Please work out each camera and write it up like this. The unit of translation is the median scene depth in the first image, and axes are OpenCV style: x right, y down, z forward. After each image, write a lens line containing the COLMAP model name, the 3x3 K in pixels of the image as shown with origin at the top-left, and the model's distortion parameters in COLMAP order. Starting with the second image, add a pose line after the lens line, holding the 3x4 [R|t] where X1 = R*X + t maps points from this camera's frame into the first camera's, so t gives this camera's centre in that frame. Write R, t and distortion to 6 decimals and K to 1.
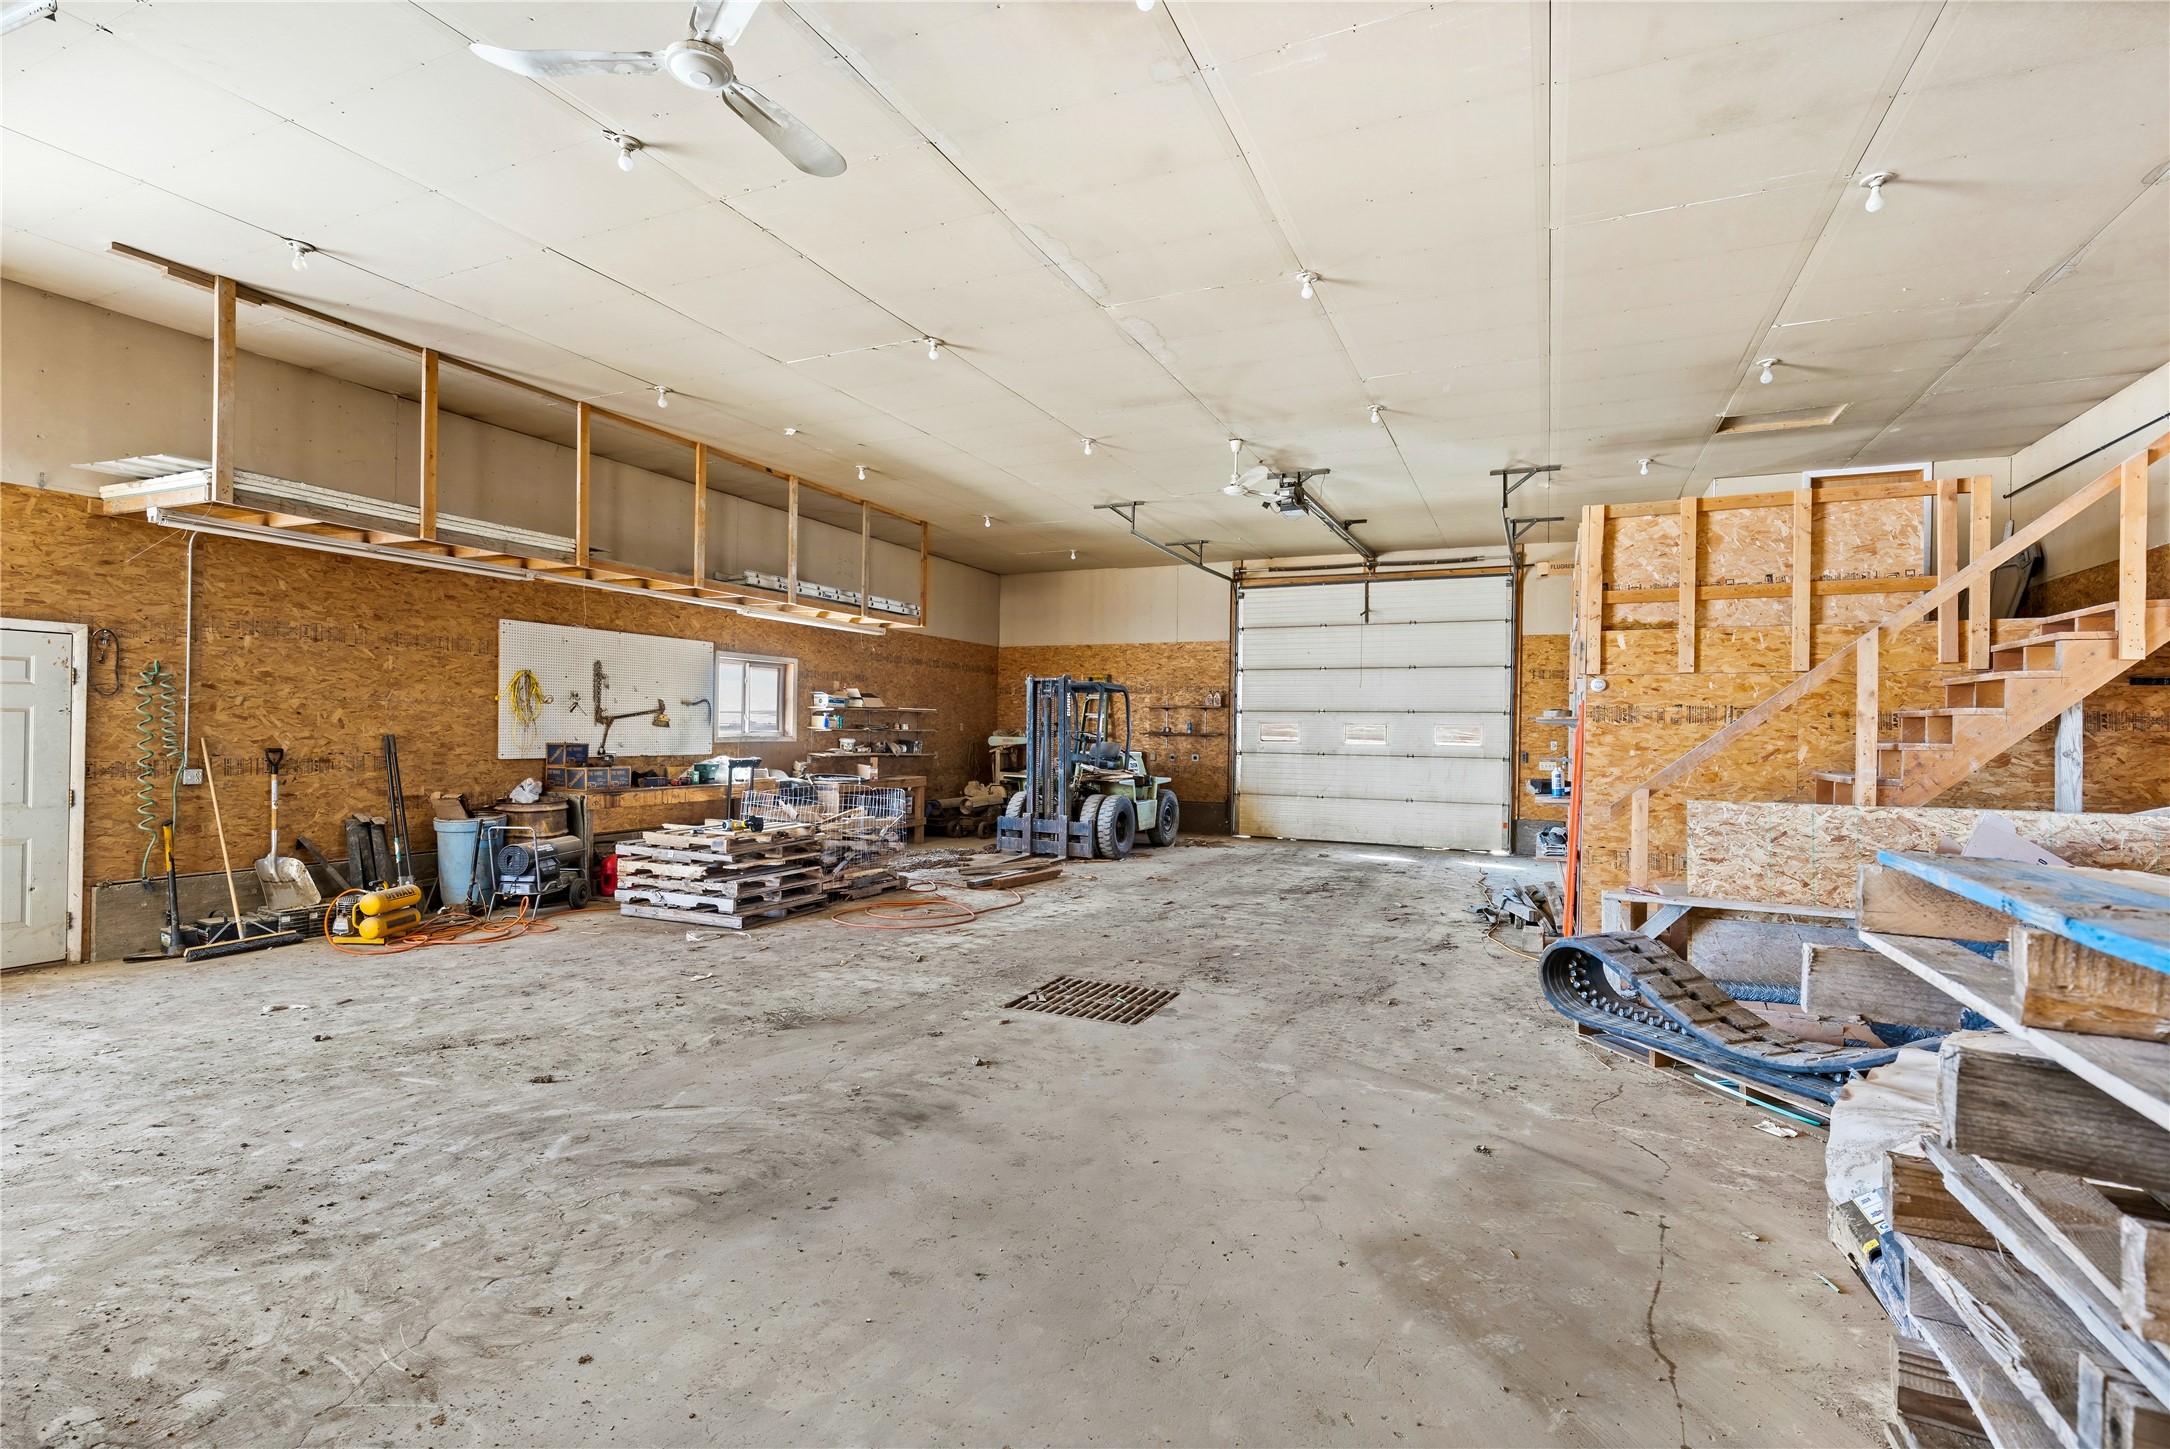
lens RADIAL K [[999.9, 0, 1086.3], [0, 999.9, 730.4], [0, 0, 1]] dist [0.006395, -0.000433]
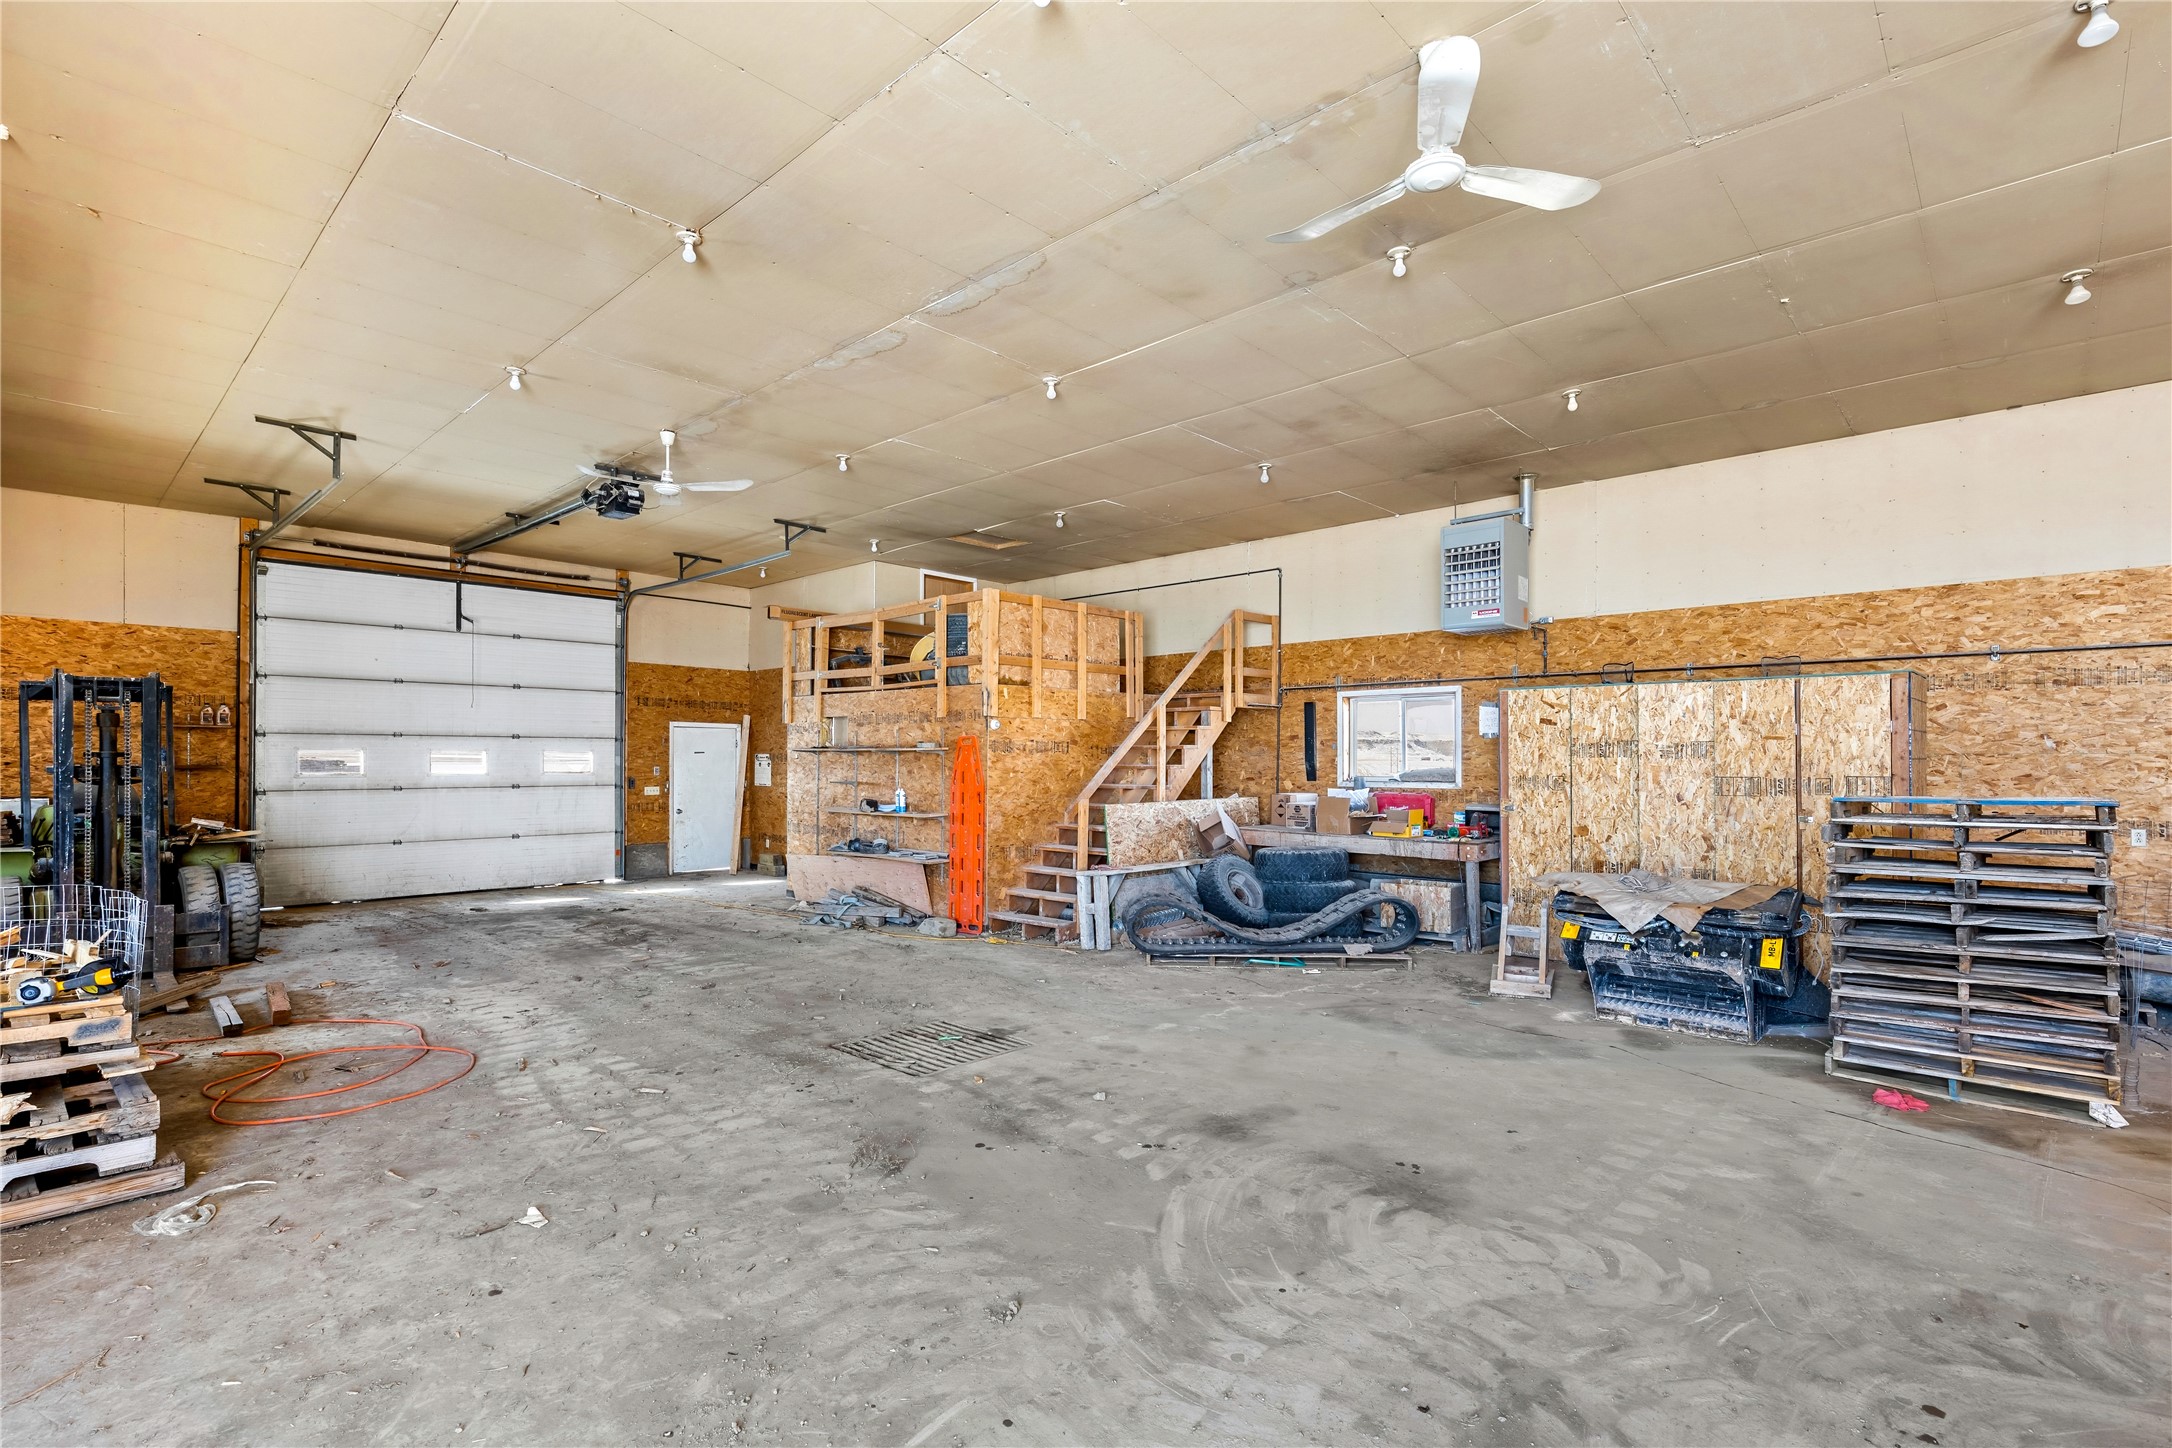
lens RADIAL K [[1002.9, 0, 1087.9], [0, 1002.9, 758.7], [0, 0, 1]] dist [0.005663, 0.000139]
pose [[0.322917, -0.011789, 0.946354, -0.660617], [0.003152, 0.999930, 0.011381, -0.013766], [-0.946422, -0.000693, 0.322932, 0.423576]]
